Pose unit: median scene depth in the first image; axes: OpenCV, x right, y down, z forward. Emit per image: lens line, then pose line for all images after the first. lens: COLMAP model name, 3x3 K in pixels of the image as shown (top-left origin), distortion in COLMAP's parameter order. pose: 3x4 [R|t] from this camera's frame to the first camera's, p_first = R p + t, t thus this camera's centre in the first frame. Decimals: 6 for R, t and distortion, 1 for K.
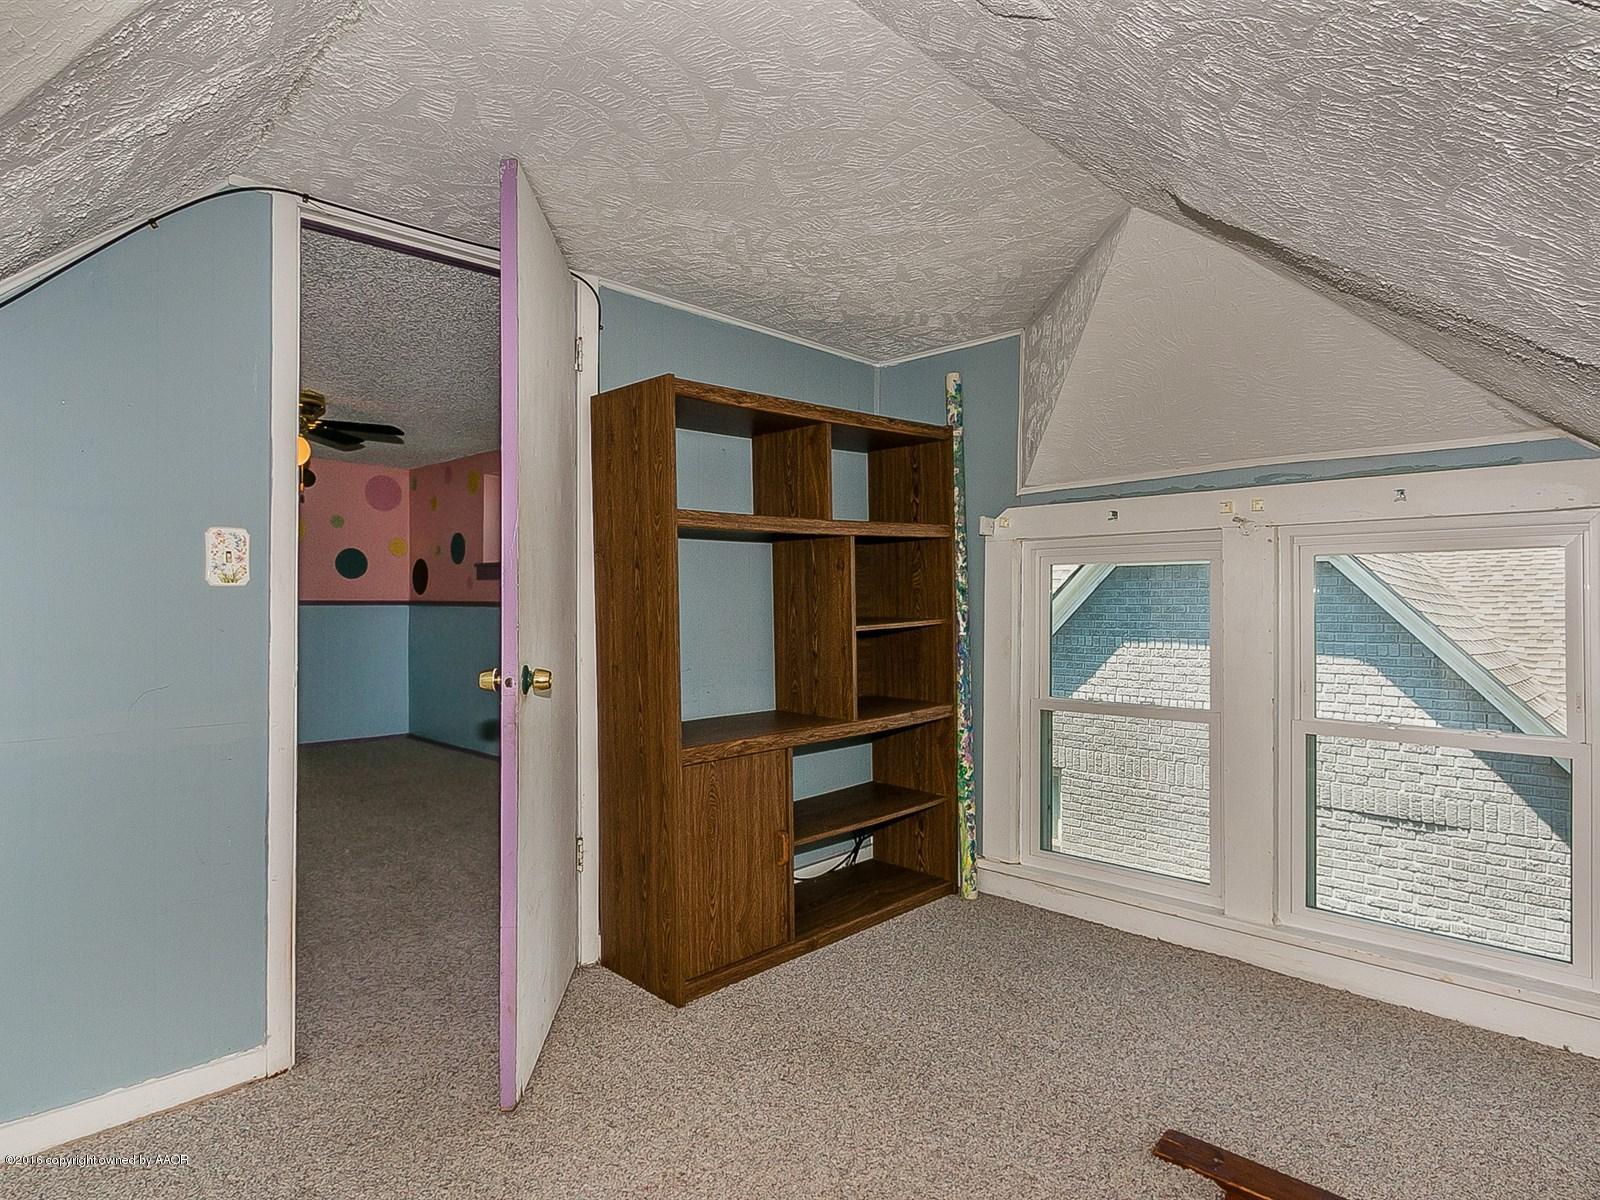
lens RADIAL K [[1029.5, 0, 800.0], [0, 1029.5, 600.0], [0, 0, 1]] dist [0.007709, 0.002010]
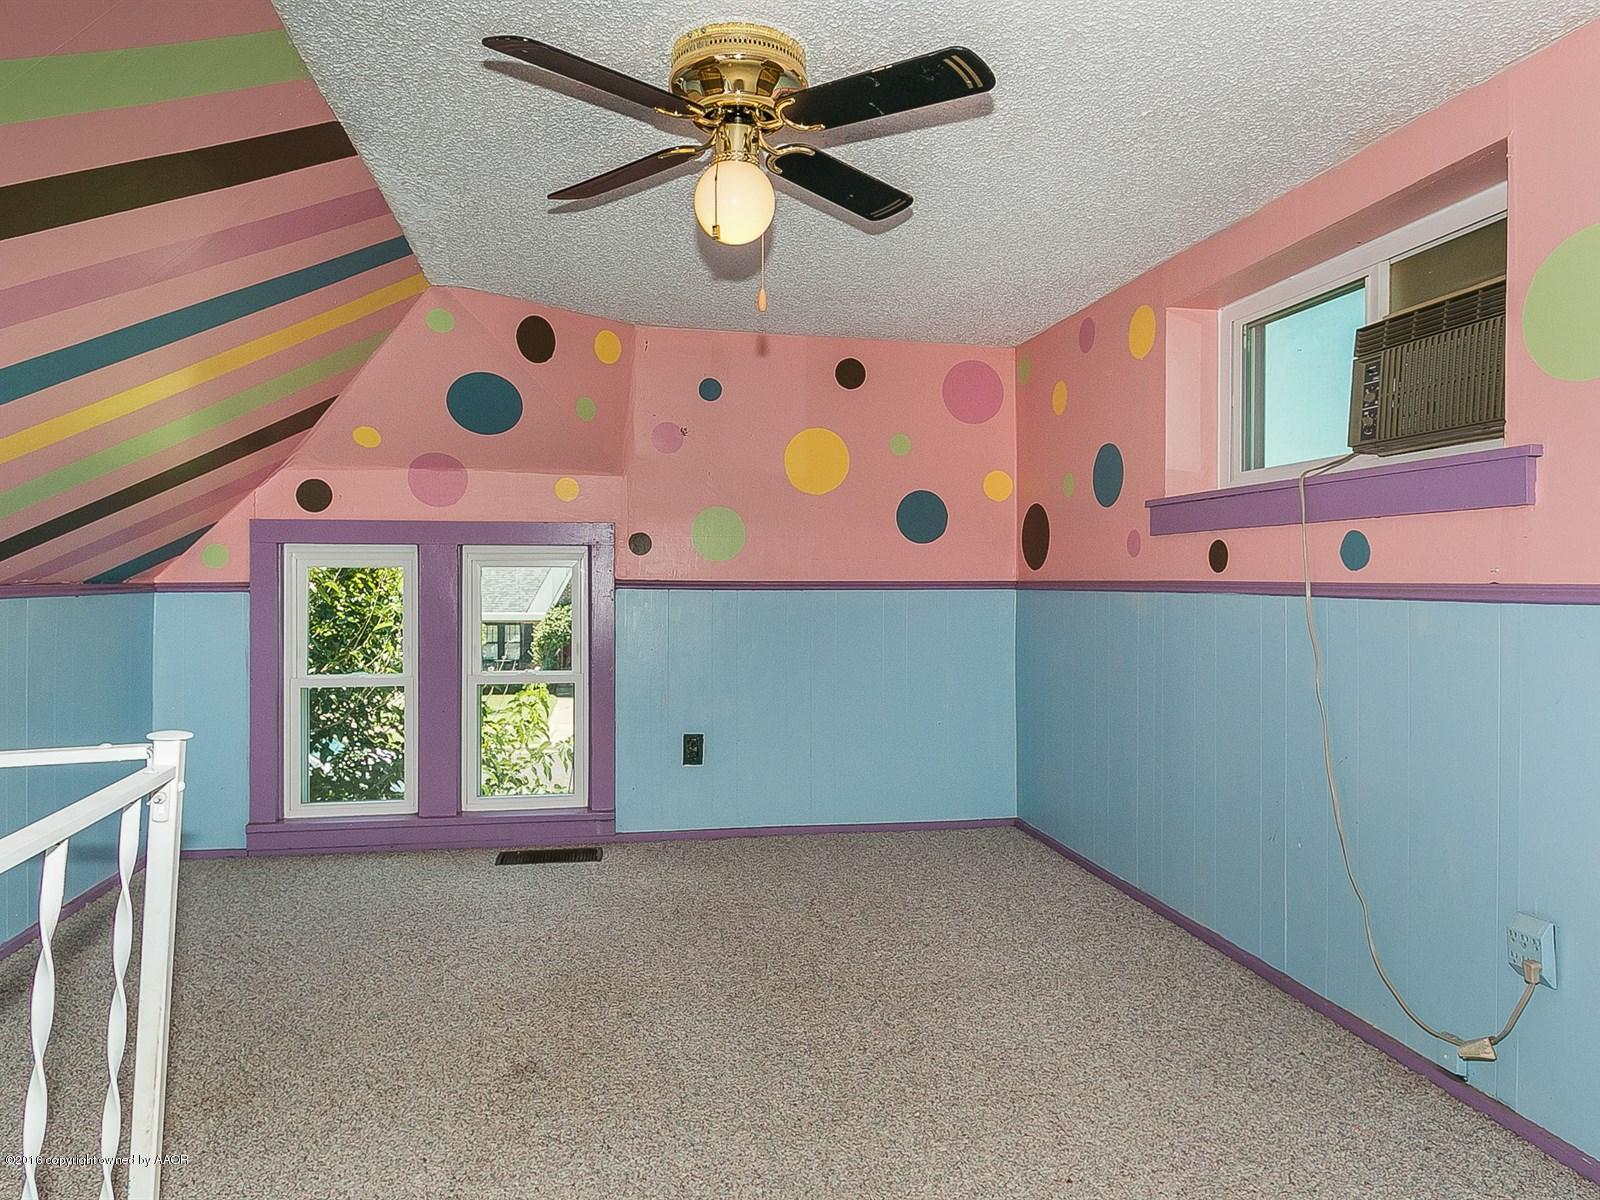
lens RADIAL K [[1029.5, 0, 800.0], [0, 1029.5, 600.0], [0, 0, 1]] dist [0.007709, 0.002010]
pose [[0.840433, 0.003817, -0.541902, -0.183186], [0.006560, 0.999830, 0.017216, 0.000713], [0.541876, -0.018023, 0.840265, 0.488541]]
